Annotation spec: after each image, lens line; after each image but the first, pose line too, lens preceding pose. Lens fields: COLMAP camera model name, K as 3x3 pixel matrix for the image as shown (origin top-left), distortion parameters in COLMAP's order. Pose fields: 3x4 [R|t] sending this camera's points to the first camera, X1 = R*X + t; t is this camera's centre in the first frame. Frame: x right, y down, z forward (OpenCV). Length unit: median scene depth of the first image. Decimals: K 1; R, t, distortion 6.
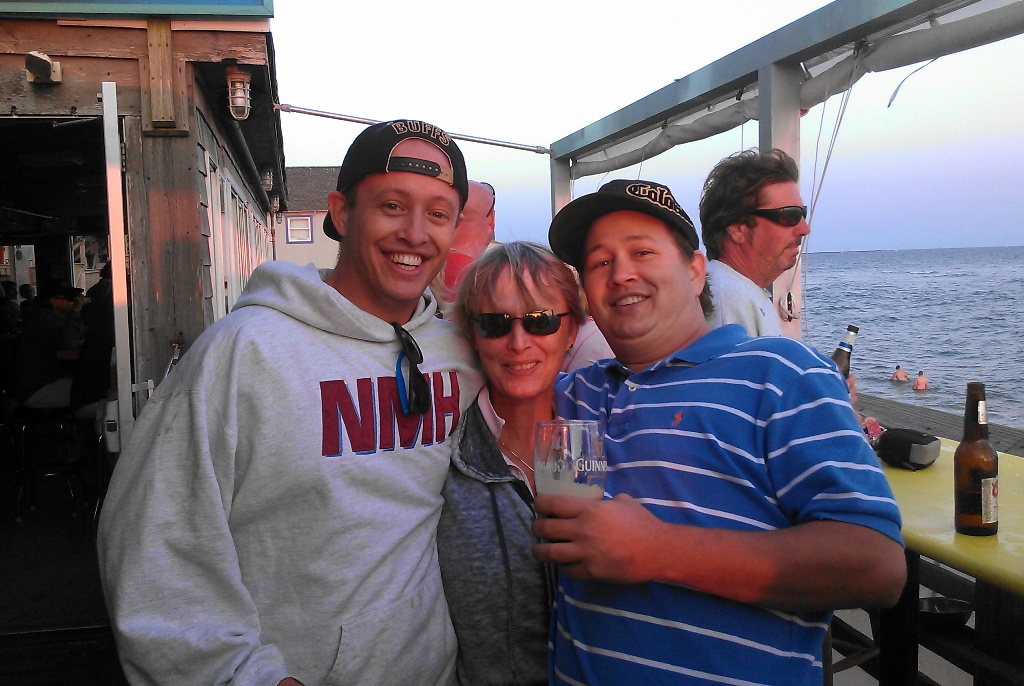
lens RADIAL K [[1014.9, 0, 512.0], [0, 1014.9, 343.0], [0, 0, 1]] dist [-0.003825, -0.006291]
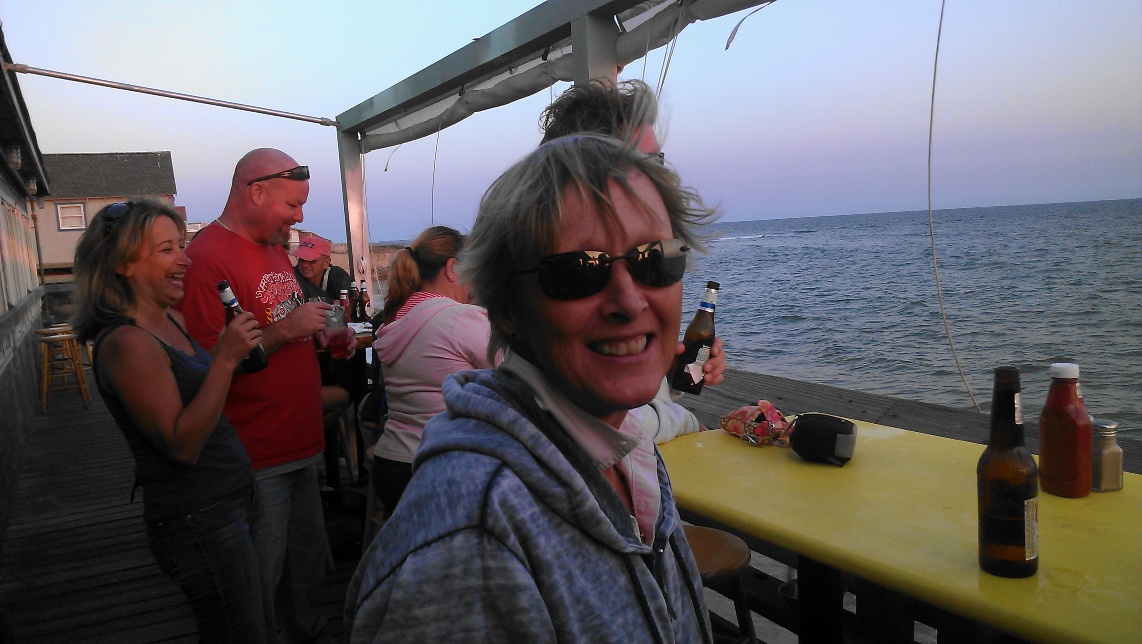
lens RADIAL K [[862.7, 0, 572.1], [0, 862.7, 342.9], [0, 0, 1]] dist [0.068464, -0.112343]
pose [[0.953137, -0.058600, 0.296810, -0.008546], [0.047877, 0.997915, 0.043275, -0.007697], [-0.298728, -0.027037, 0.953955, 0.188924]]
